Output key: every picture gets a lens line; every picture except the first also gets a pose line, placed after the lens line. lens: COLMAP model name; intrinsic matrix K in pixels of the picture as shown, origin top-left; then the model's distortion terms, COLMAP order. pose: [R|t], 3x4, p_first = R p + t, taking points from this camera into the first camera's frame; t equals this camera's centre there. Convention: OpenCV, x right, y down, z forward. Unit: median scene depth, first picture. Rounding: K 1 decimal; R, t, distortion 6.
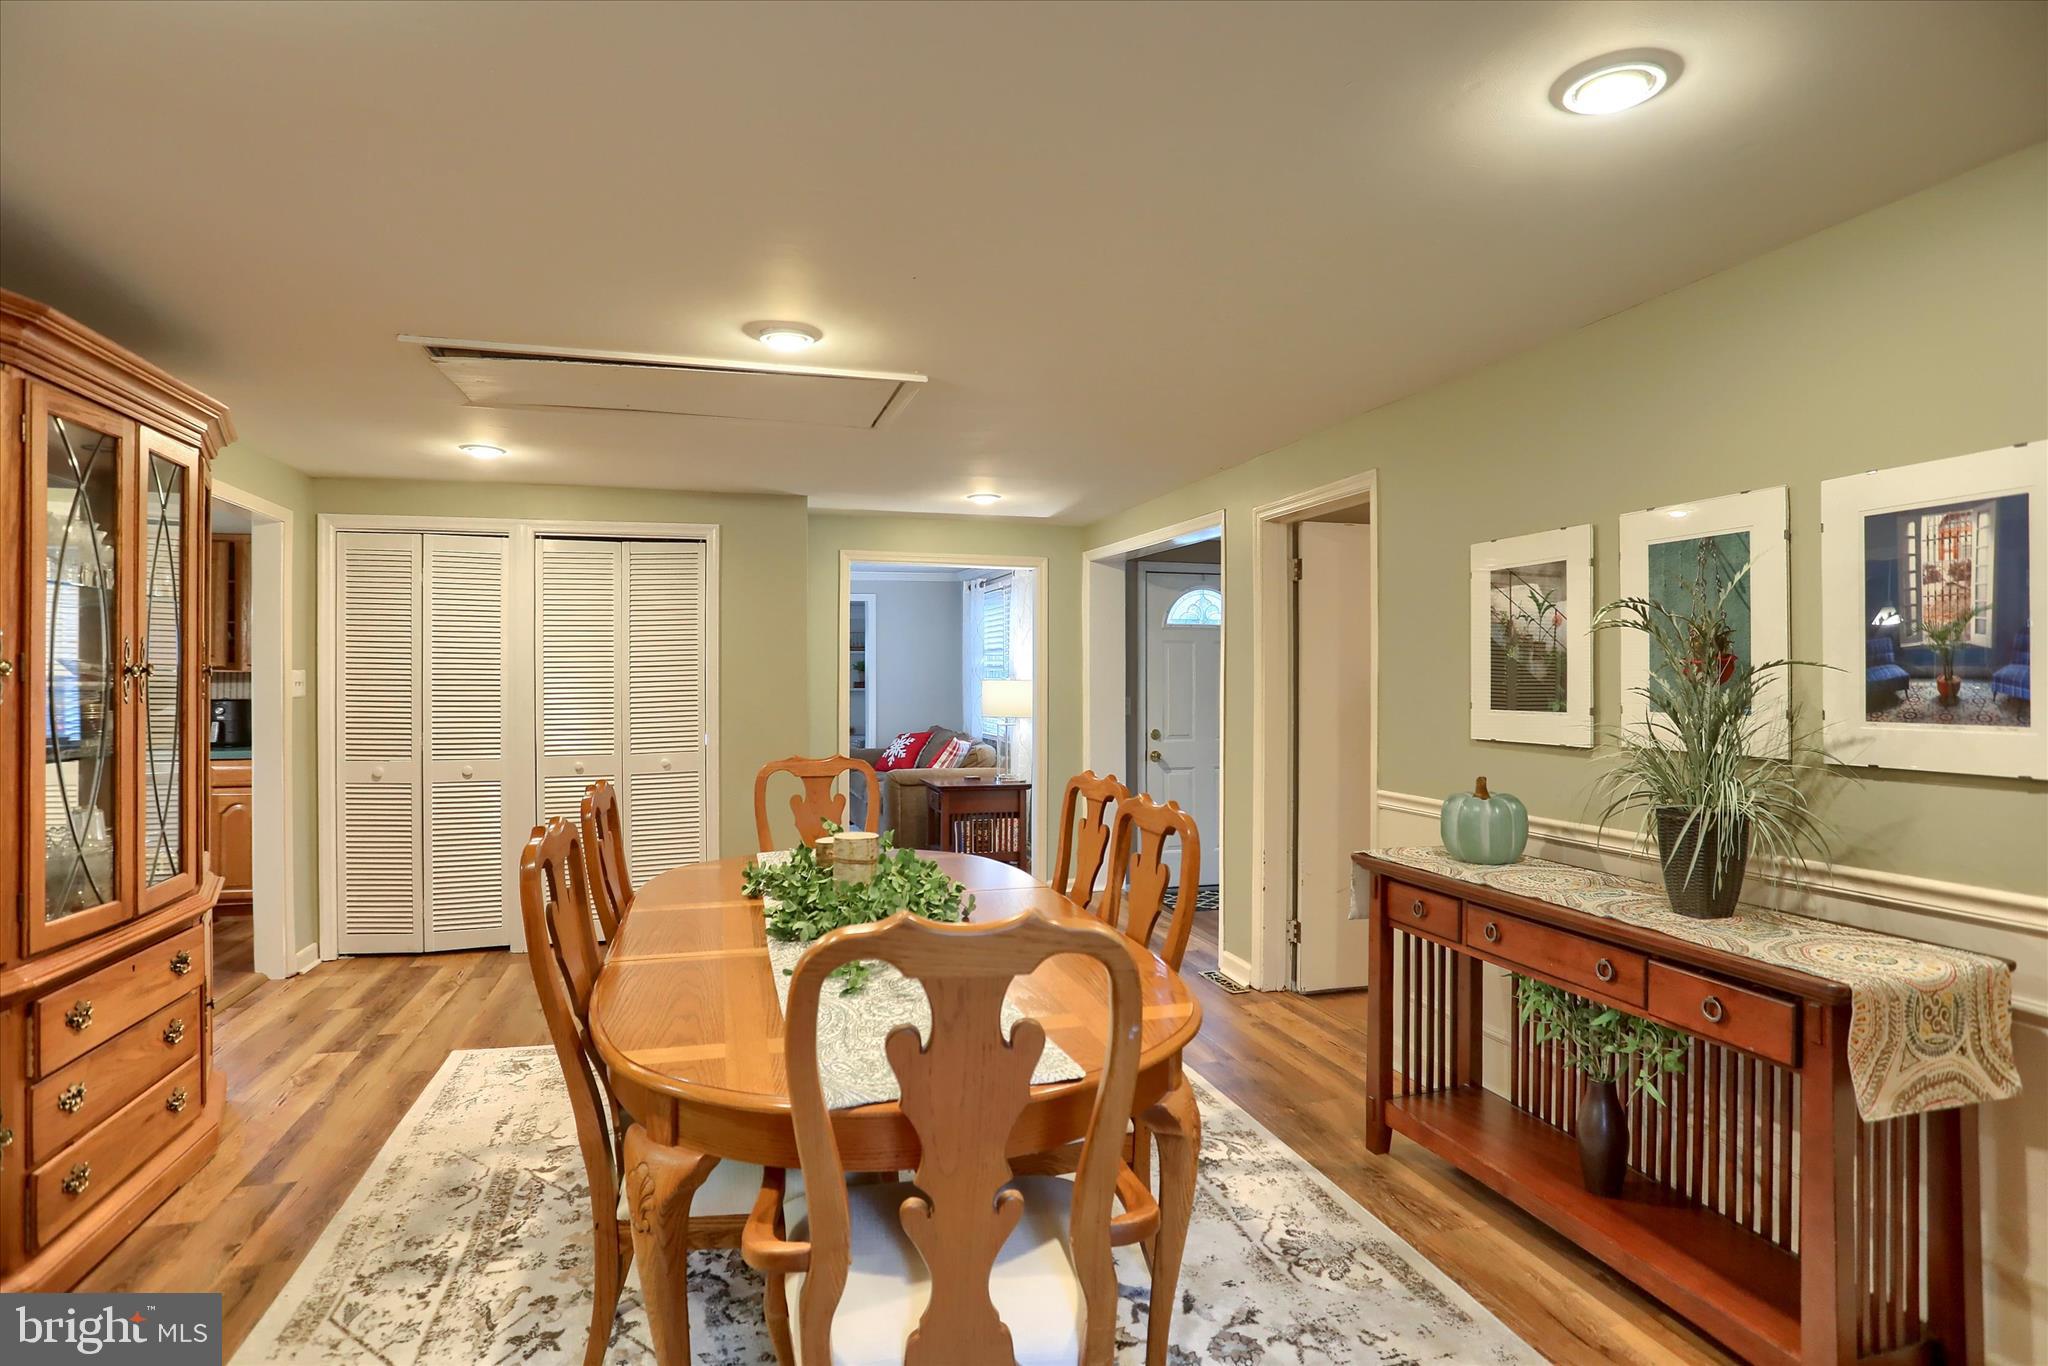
lens RADIAL K [[1046.3, 0, 1024.0], [0, 1046.3, 683.0], [0, 0, 1]] dist [-0.001592, 0.000178]
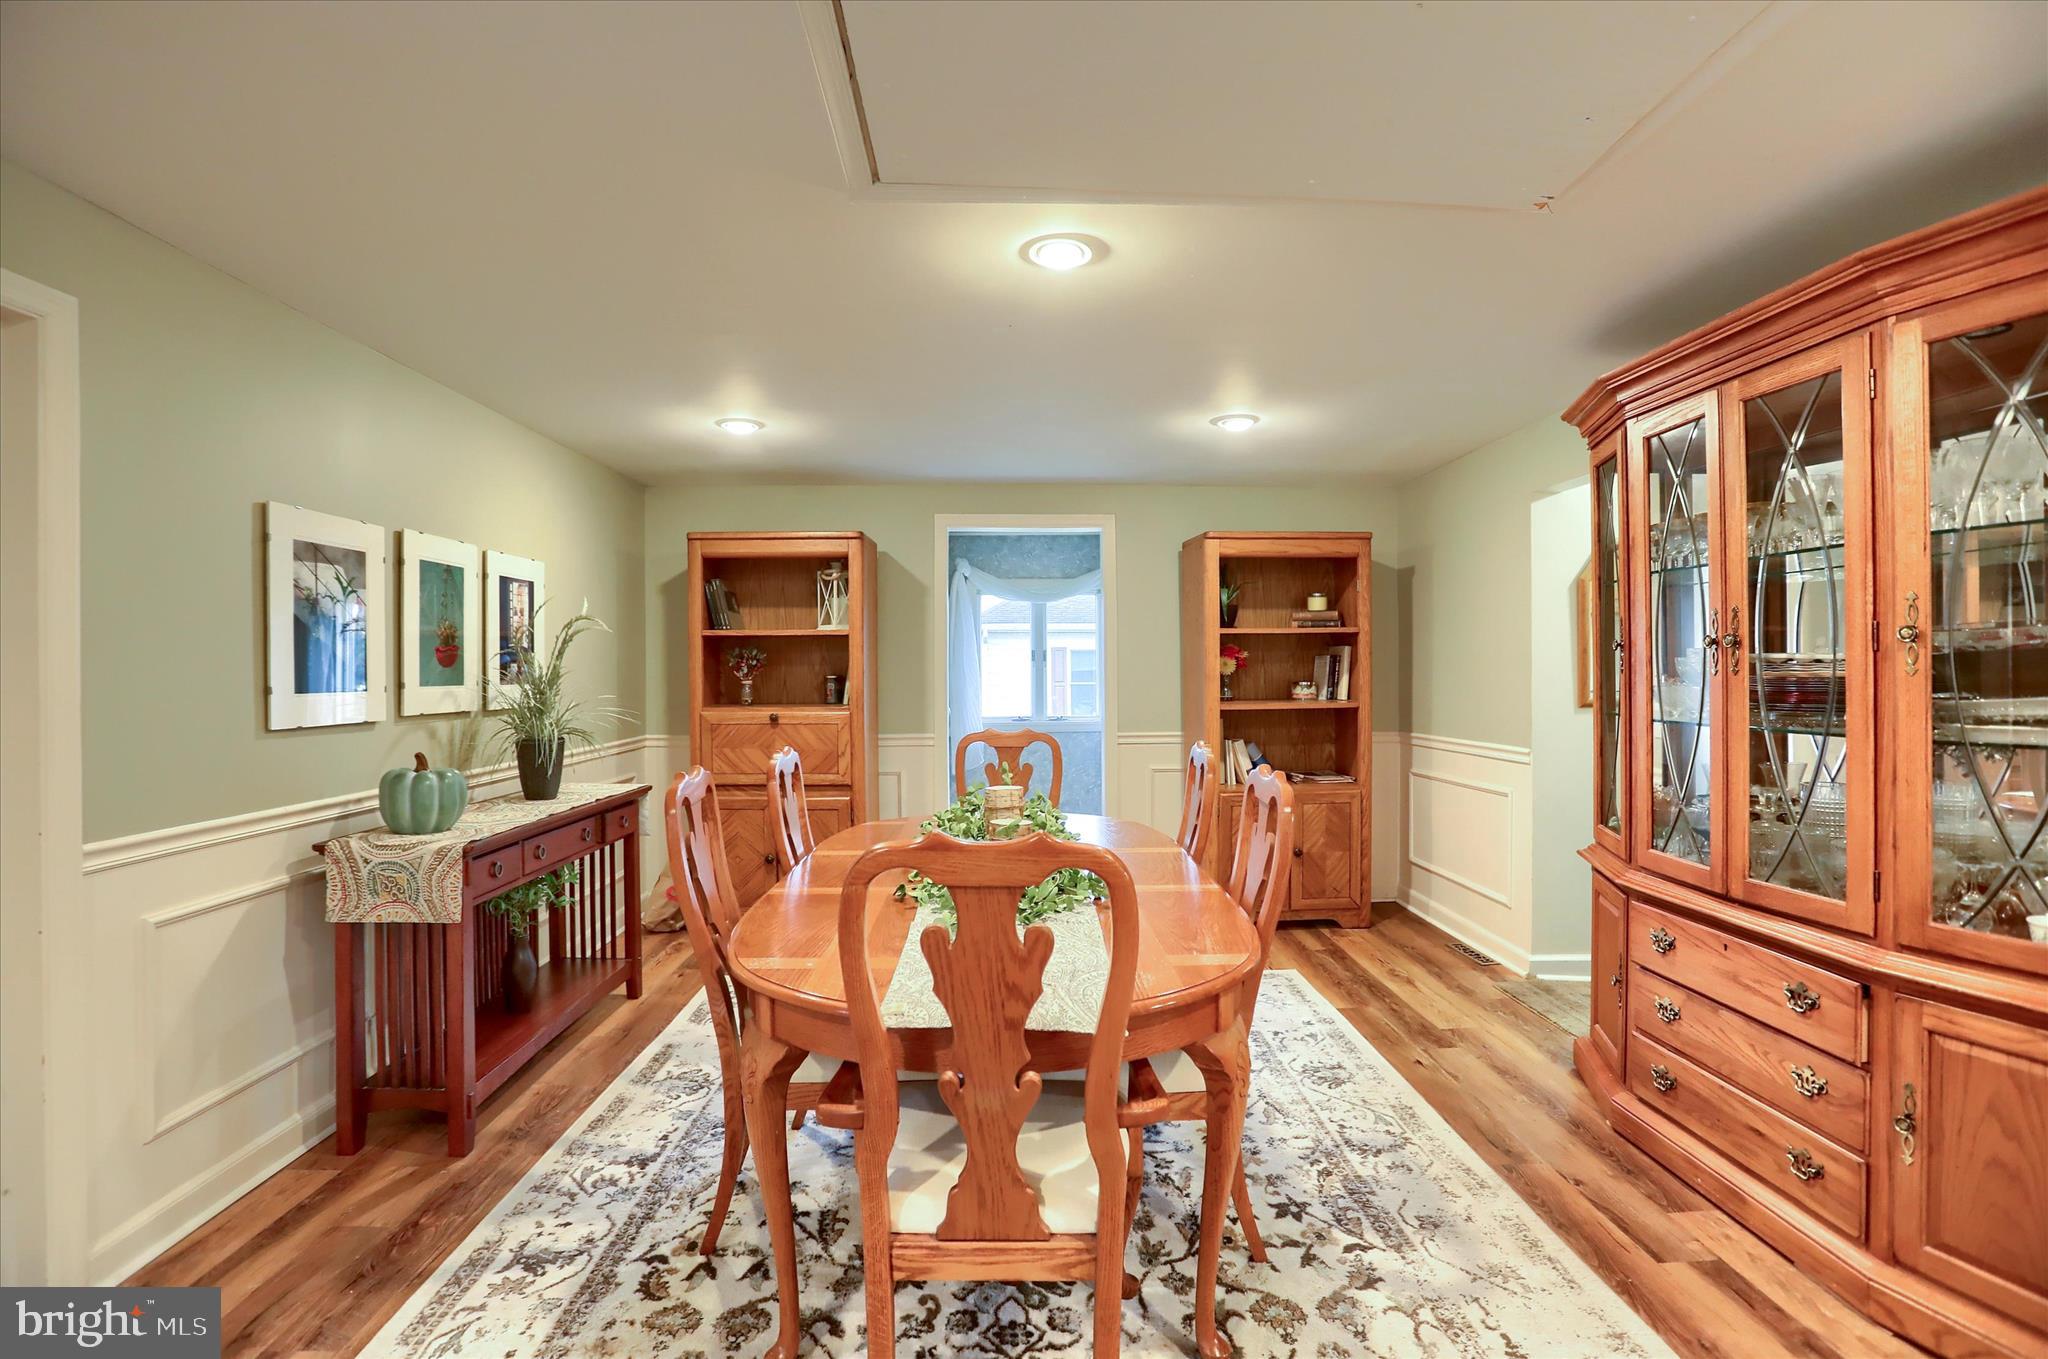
lens RADIAL K [[1046.3, 0, 1024.0], [0, 1046.3, 679.5], [0, 0, 1]] dist [-0.001592, 0.000178]
pose [[-0.964751, 0.006905, 0.263075, -0.433857], [0.011947, 0.999774, 0.017571, 0.004987], [-0.262894, 0.020095, -0.964615, 1.881413]]
